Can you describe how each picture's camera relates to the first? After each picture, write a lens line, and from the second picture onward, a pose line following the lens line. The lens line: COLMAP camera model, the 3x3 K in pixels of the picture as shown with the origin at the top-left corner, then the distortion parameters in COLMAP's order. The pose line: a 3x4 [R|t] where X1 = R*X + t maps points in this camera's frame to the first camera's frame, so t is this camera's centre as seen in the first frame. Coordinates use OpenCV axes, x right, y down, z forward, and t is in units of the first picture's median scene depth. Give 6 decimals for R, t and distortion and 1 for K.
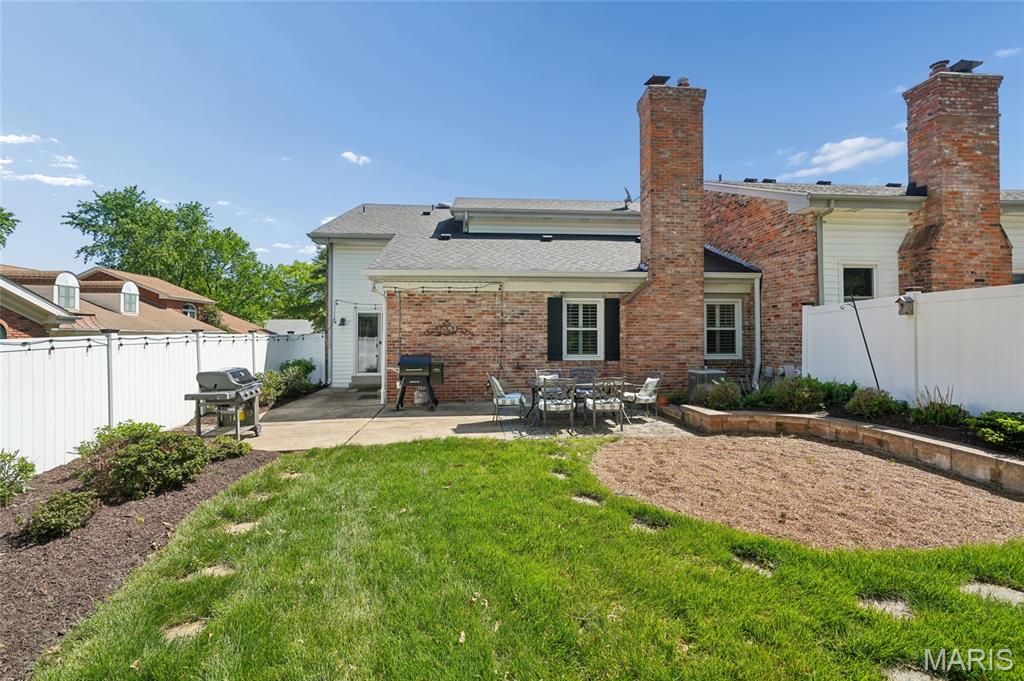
lens RADIAL K [[467.9, 0, 518.2], [0, 467.9, 325.3], [0, 0, 1]] dist [-0.005677, 0.000185]
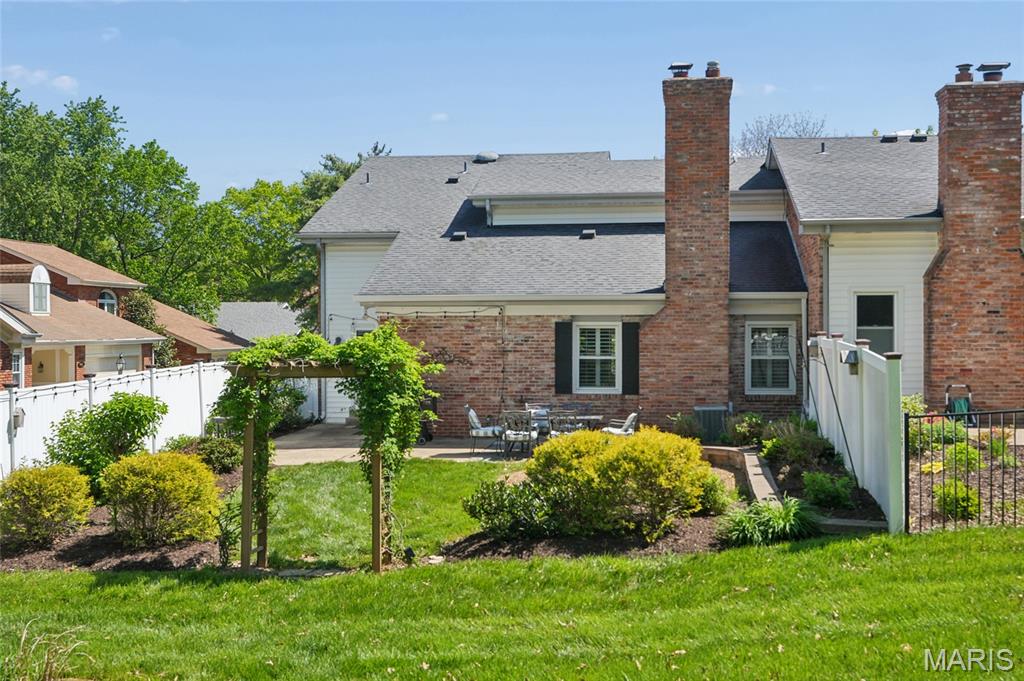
lens RADIAL K [[1034.2, 0, 512.3], [0, 1034.2, 341.4], [0, 0, 1]] dist [0.006736, 0.000000]
pose [[0.978297, 0.002035, -0.207198, 0.391688], [0.004195, 0.999552, 0.029626, -0.081942], [0.207165, -0.029852, 0.977850, -0.926550]]
